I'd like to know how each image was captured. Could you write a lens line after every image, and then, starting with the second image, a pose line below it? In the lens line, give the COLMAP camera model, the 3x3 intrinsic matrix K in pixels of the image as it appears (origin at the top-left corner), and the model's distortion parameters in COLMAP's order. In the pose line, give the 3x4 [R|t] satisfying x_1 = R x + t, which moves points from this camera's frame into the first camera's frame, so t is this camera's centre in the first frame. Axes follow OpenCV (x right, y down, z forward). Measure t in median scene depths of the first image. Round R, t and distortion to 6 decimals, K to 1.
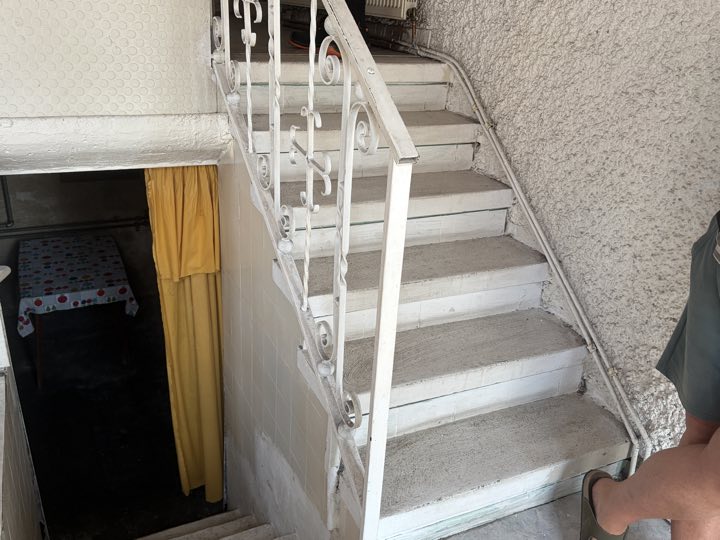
lens RADIAL K [[652.4, 0, 363.0], [0, 652.4, 269.0], [0, 0, 1]] dist [0.016326, 0.011681]
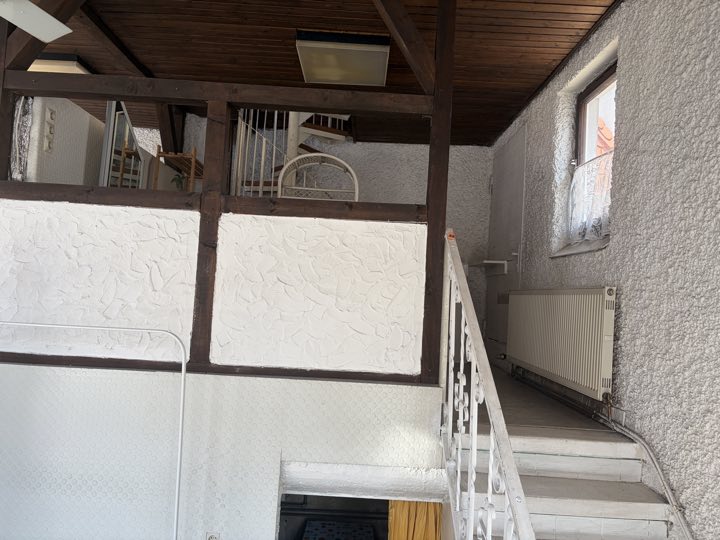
lens RADIAL K [[541.4, 0, 356.4], [0, 541.4, 268.9], [0, 0, 1]] dist [0.042629, -0.052197]
pose [[0.904309, -0.029726, -0.425841, 0.097666], [-0.172173, 0.887434, -0.427572, -0.082962], [0.390616, 0.459976, 0.797397, -0.140471]]
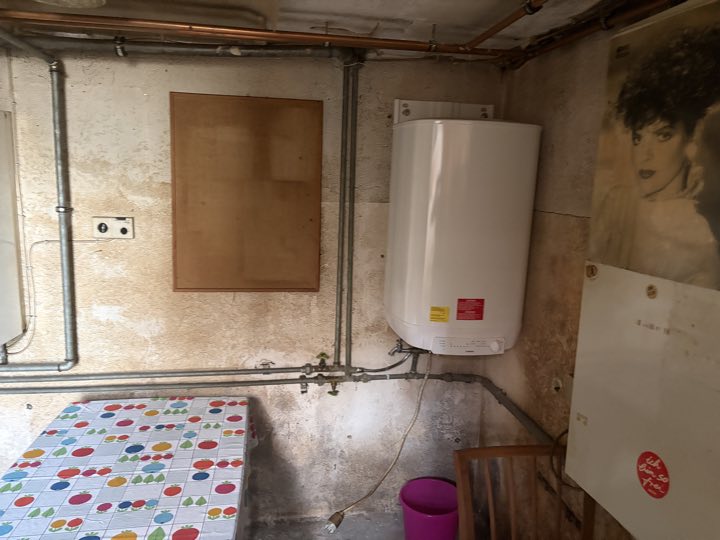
lens RADIAL K [[541.4, 0, 360.8], [0, 541.4, 268.4], [0, 0, 1]] dist [0.042629, -0.052197]
pose [[0.959469, 0.024090, -0.280783, -0.430774], [-0.094376, 0.966276, -0.239592, -0.130267], [0.265542, 0.256381, 0.929385, 1.386620]]
